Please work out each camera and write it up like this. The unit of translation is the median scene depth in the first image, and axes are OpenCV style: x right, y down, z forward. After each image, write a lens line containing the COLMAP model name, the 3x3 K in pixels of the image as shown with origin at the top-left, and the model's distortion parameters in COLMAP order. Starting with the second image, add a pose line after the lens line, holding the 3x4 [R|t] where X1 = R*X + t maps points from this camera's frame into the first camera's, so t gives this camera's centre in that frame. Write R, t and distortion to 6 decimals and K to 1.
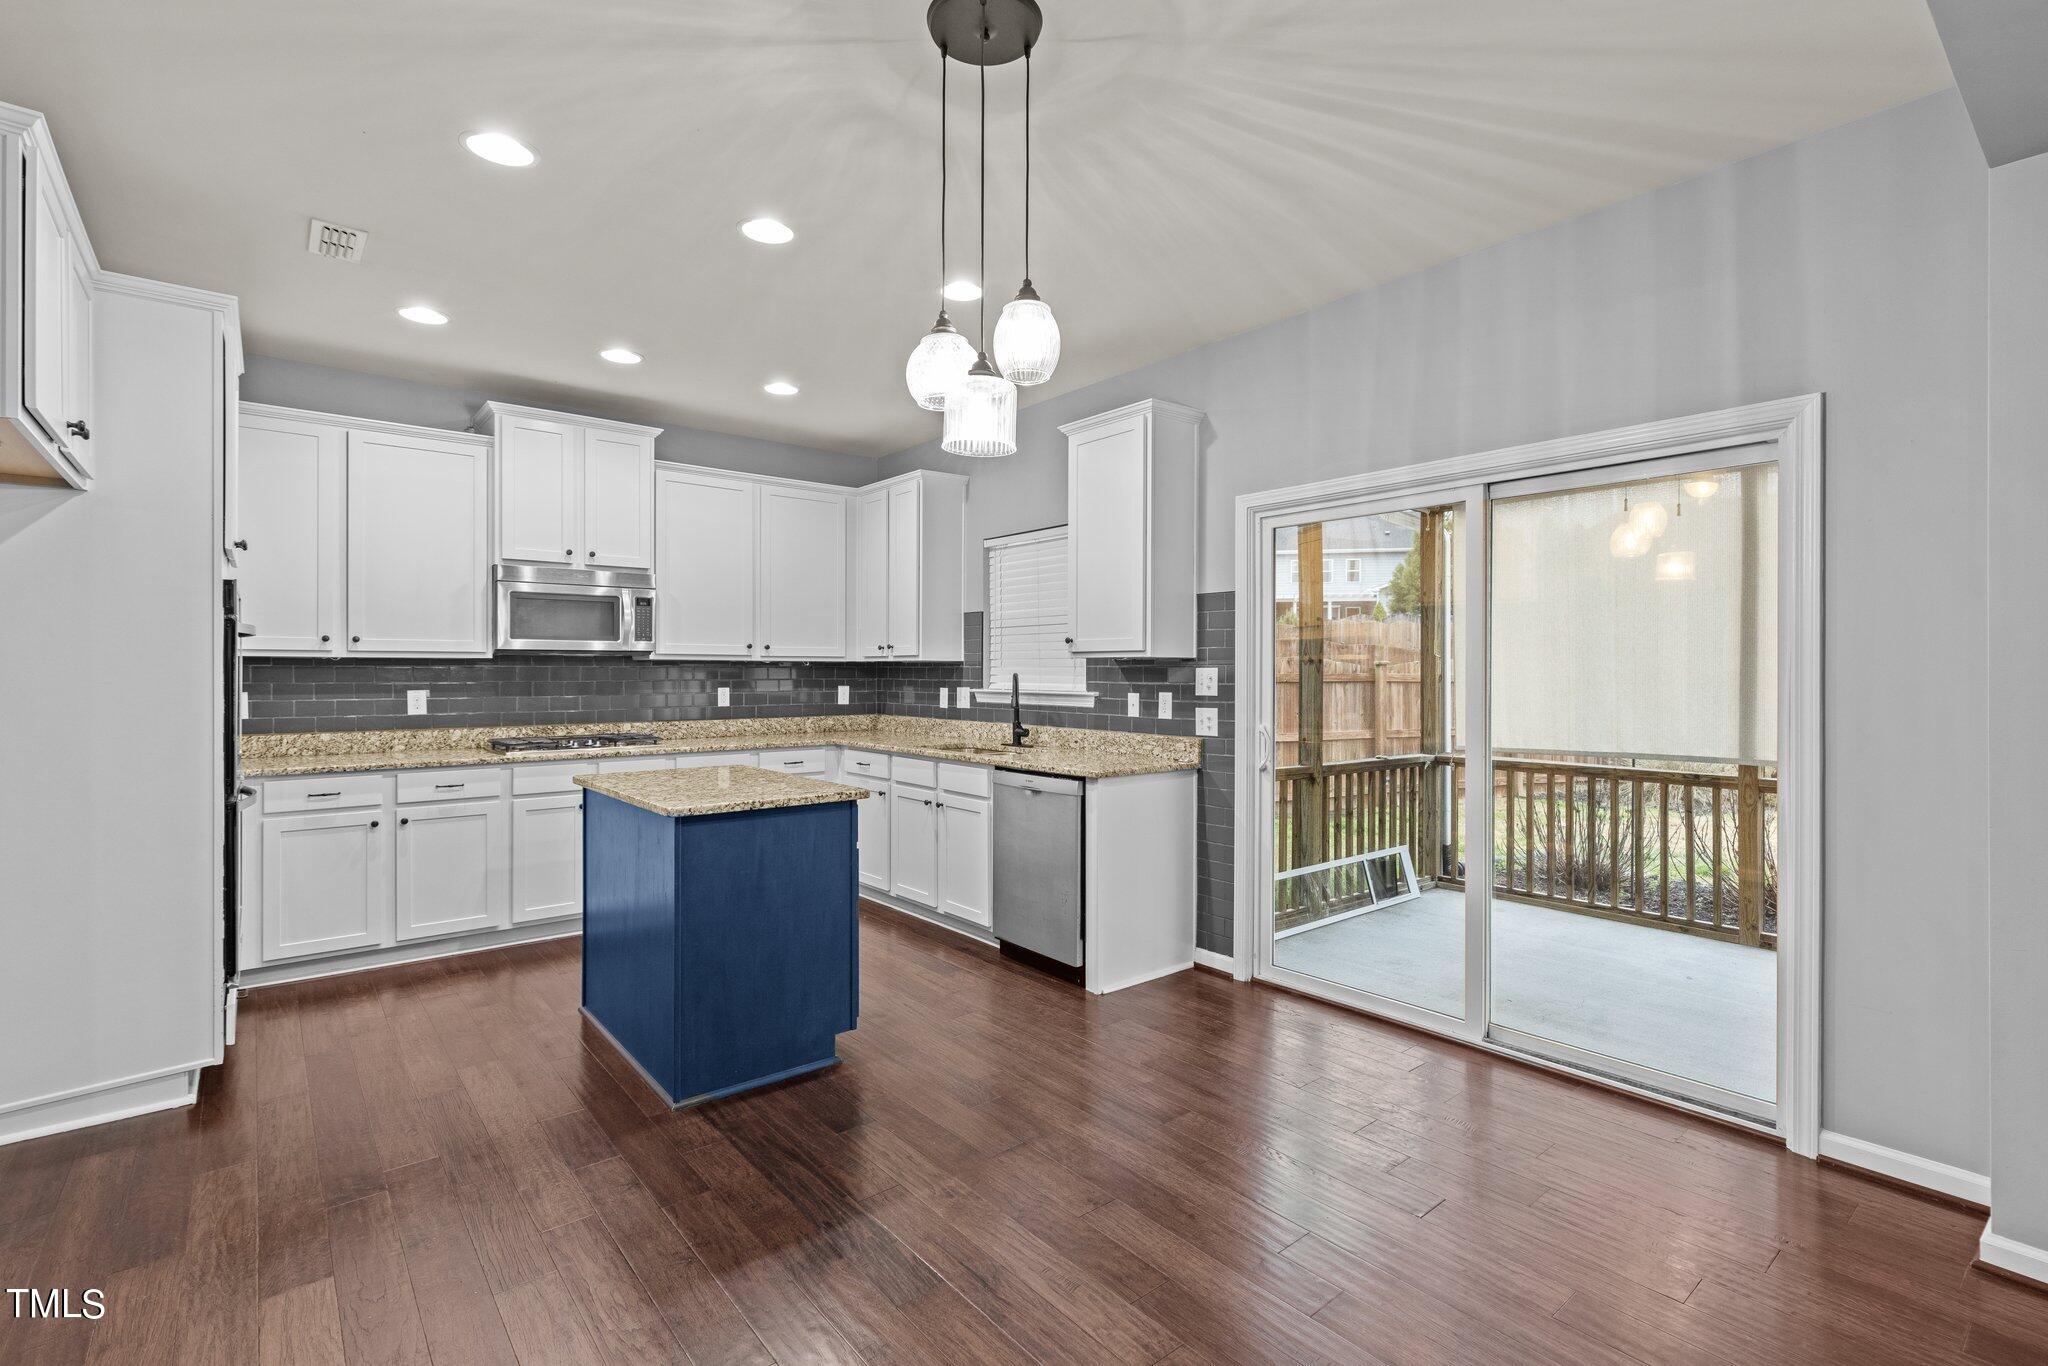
lens RADIAL K [[934.8, 0, 1017.3], [0, 934.8, 668.7], [0, 0, 1]] dist [0.005659, -0.002574]
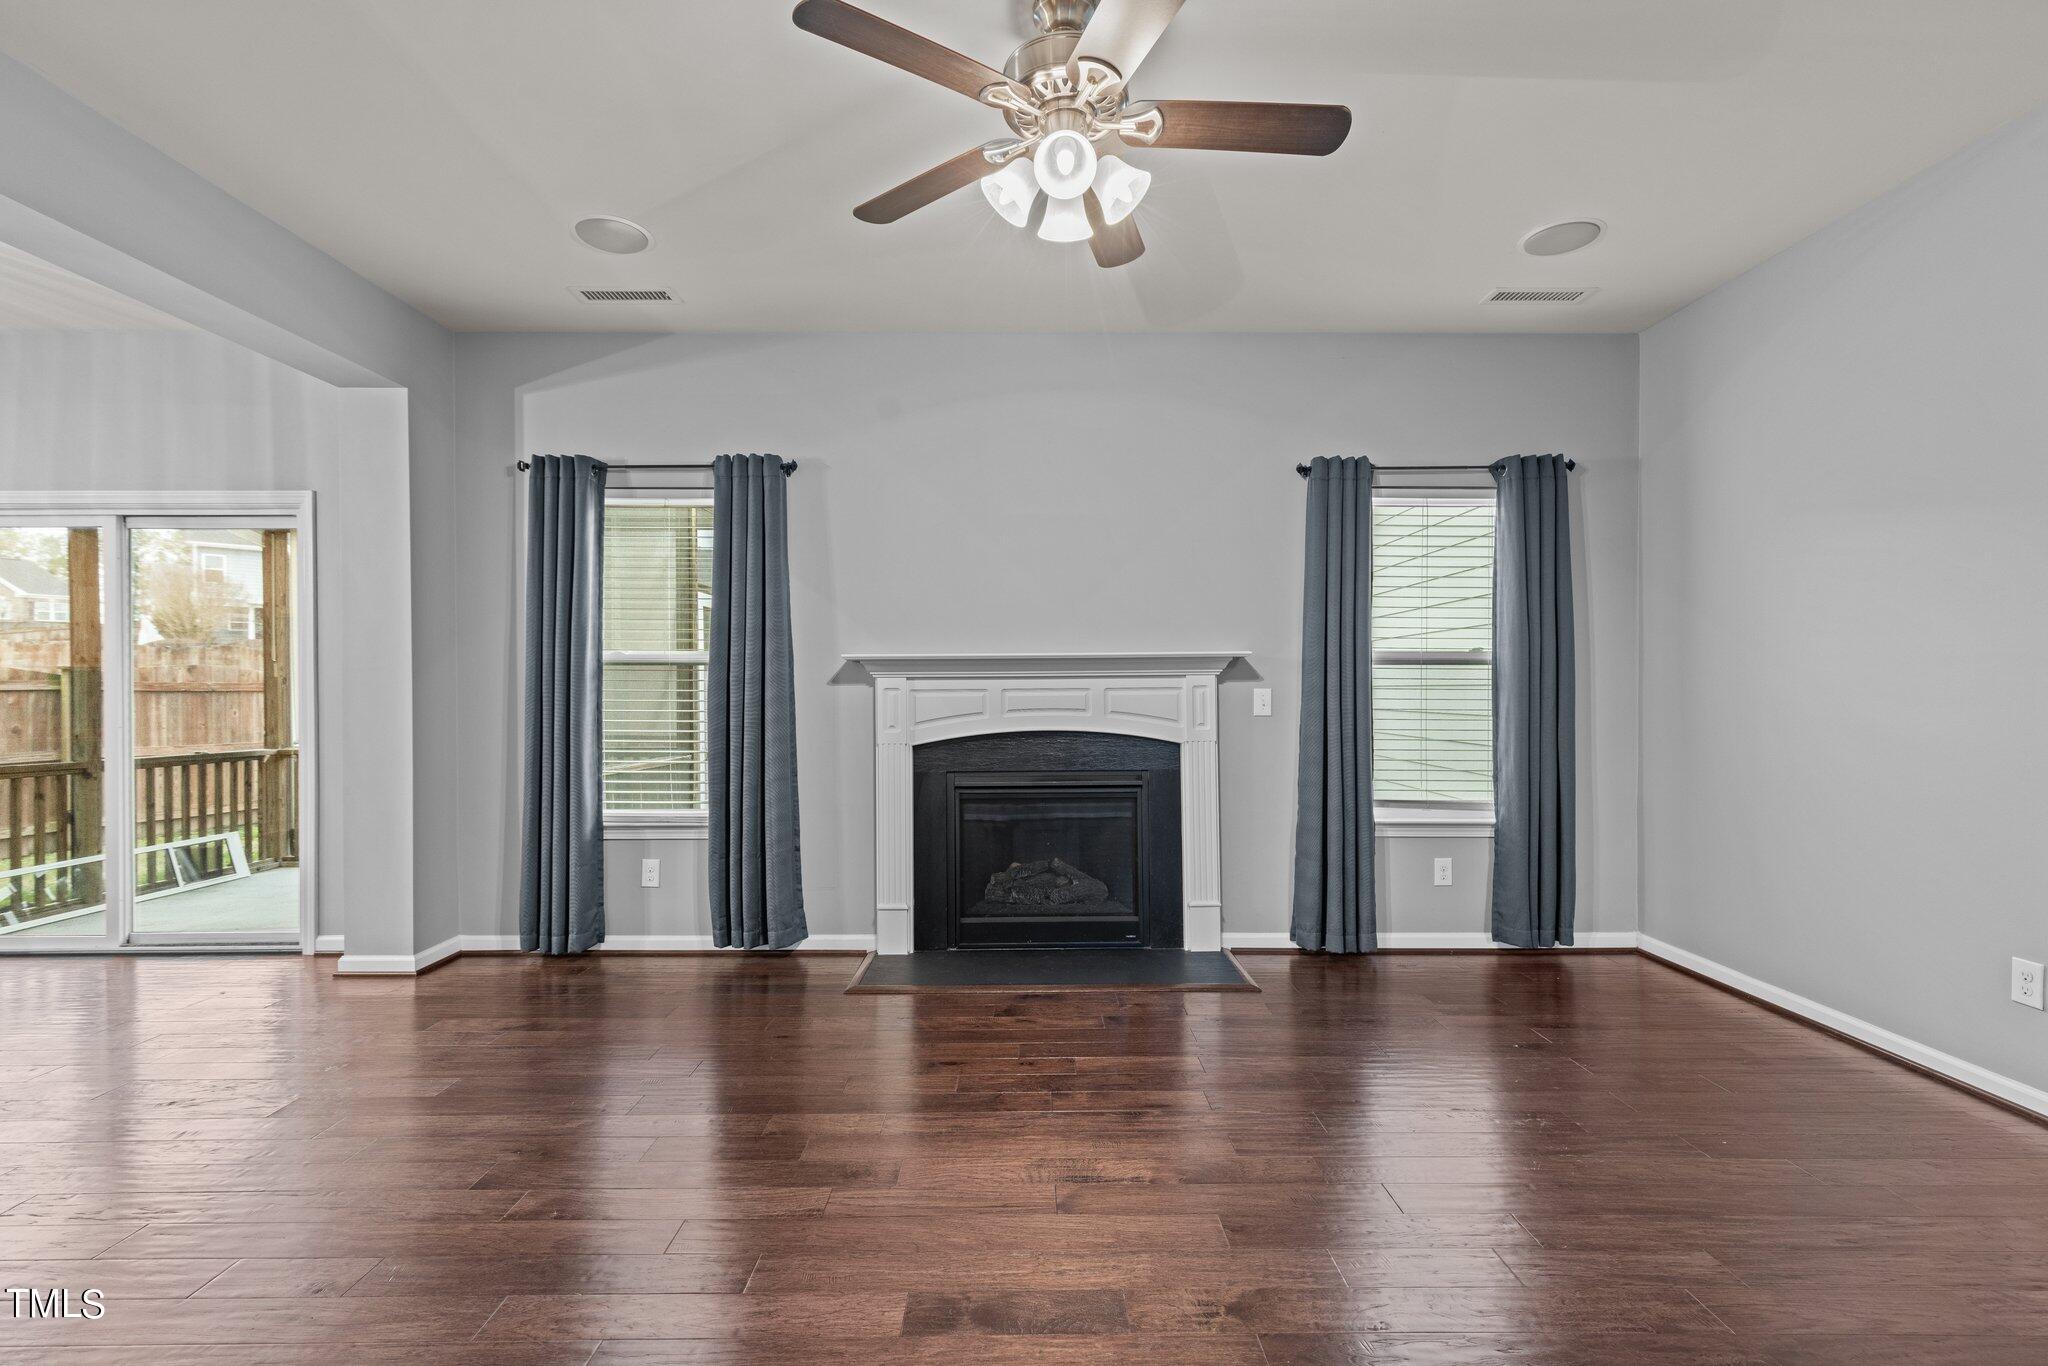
lens RADIAL K [[934.8, 0, 1041.1], [0, 934.8, 699.0], [0, 0, 1]] dist [0.005659, -0.002574]
pose [[0.625510, -0.009286, 0.780161, 0.200086], [0.001003, 0.999938, 0.011099, 0.029595], [-0.780215, -0.006160, 0.625481, -0.561287]]
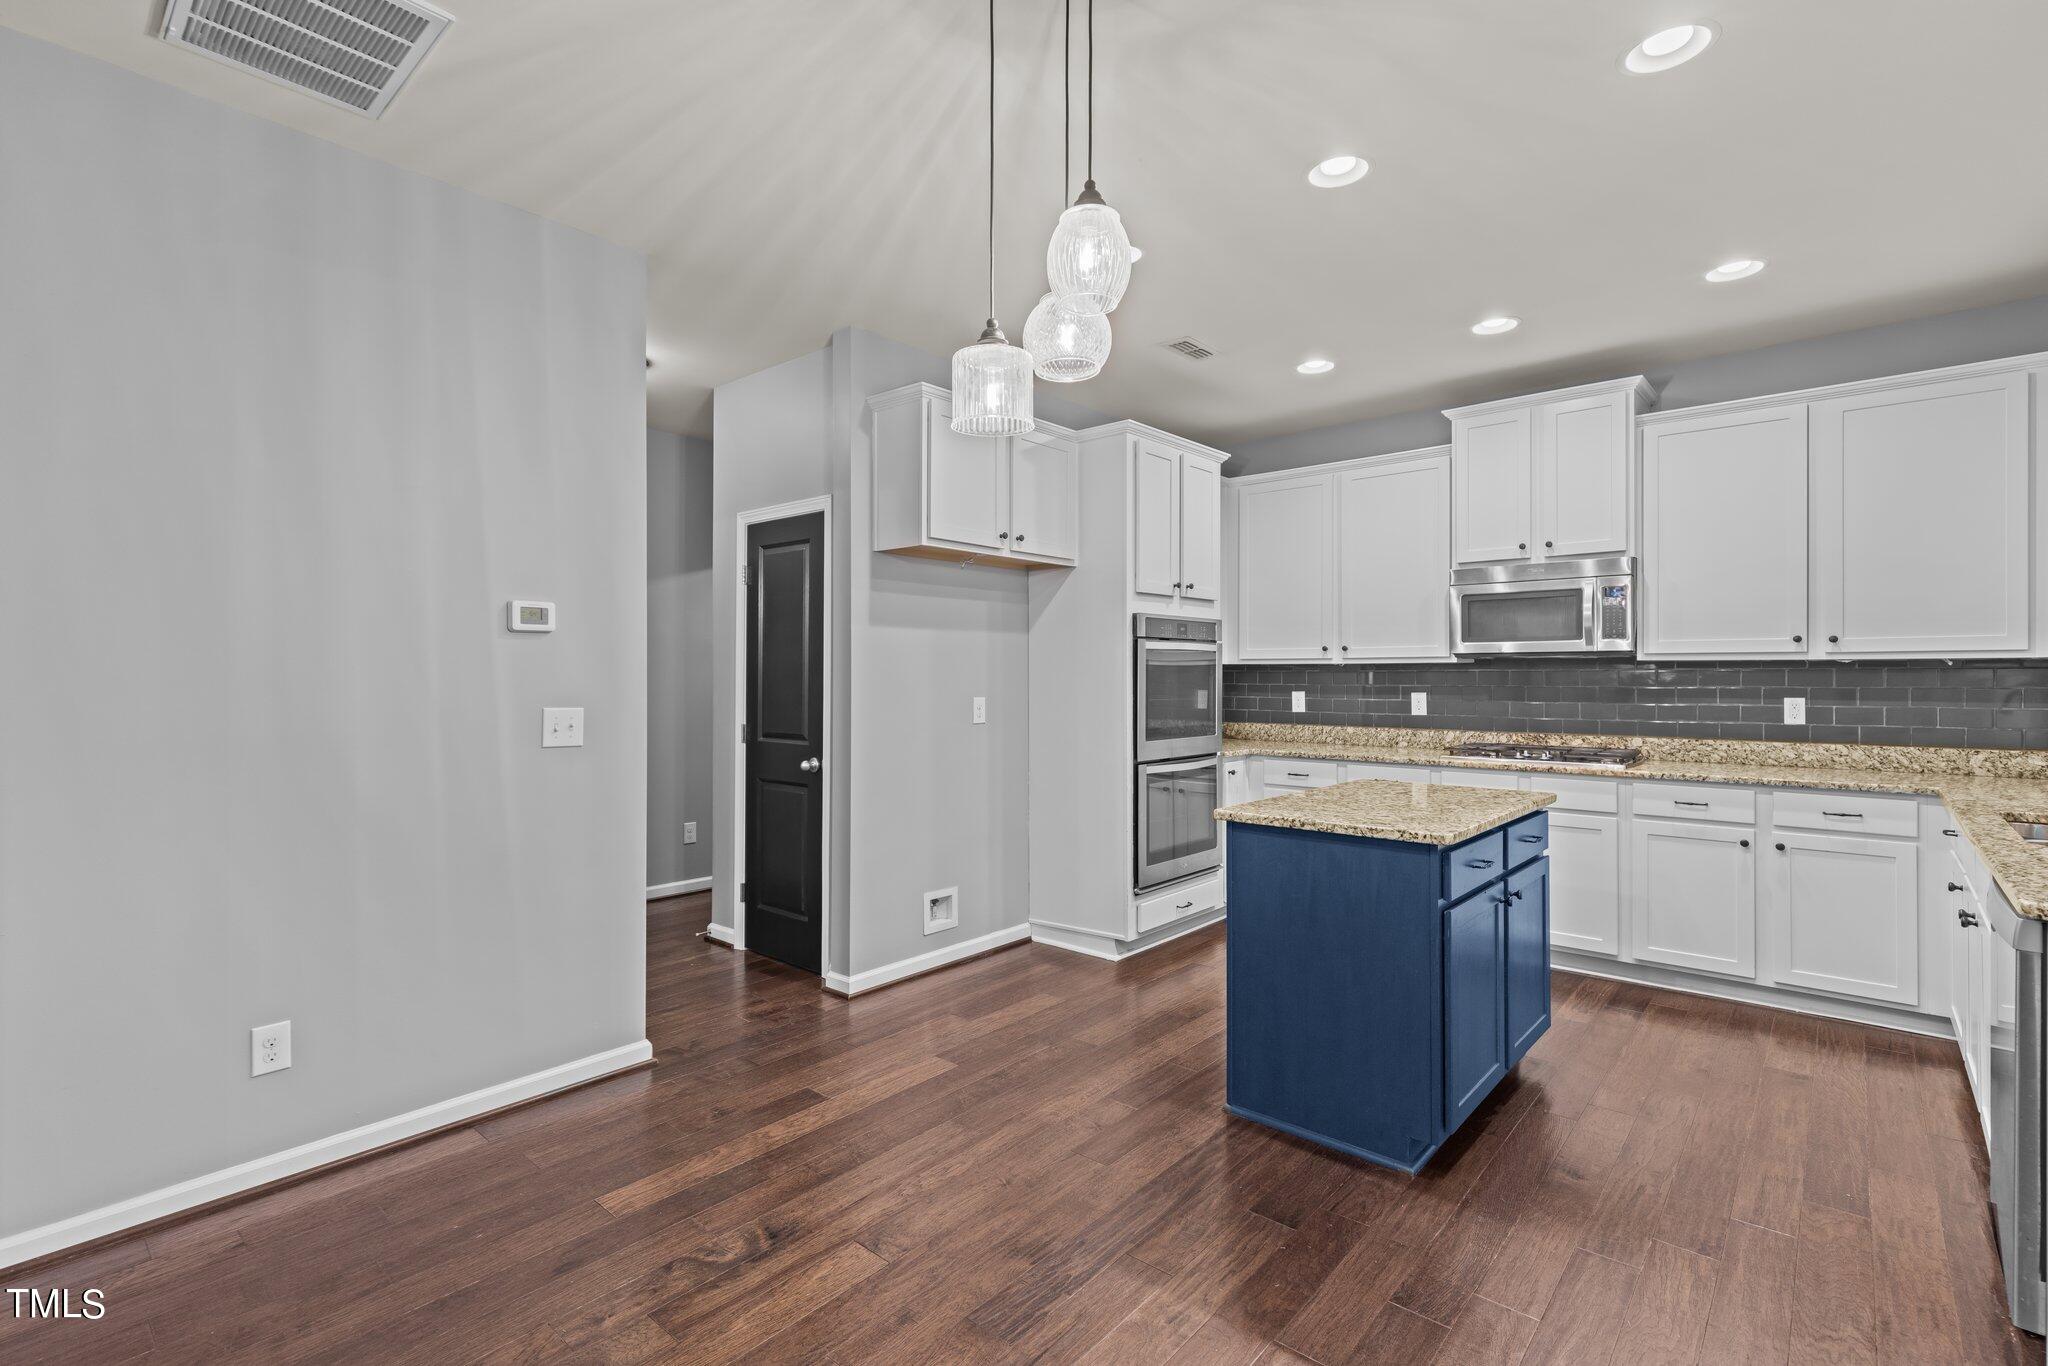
lens RADIAL K [[934.8, 0, 1030.6], [0, 934.8, 673.6], [0, 0, 1]] dist [0.005659, -0.002574]
pose [[0.165999, -0.002558, -0.986123, 0.360696], [0.003958, 0.999990, -0.001928, 0.001012], [0.986118, -0.003583, 0.166008, 0.378300]]
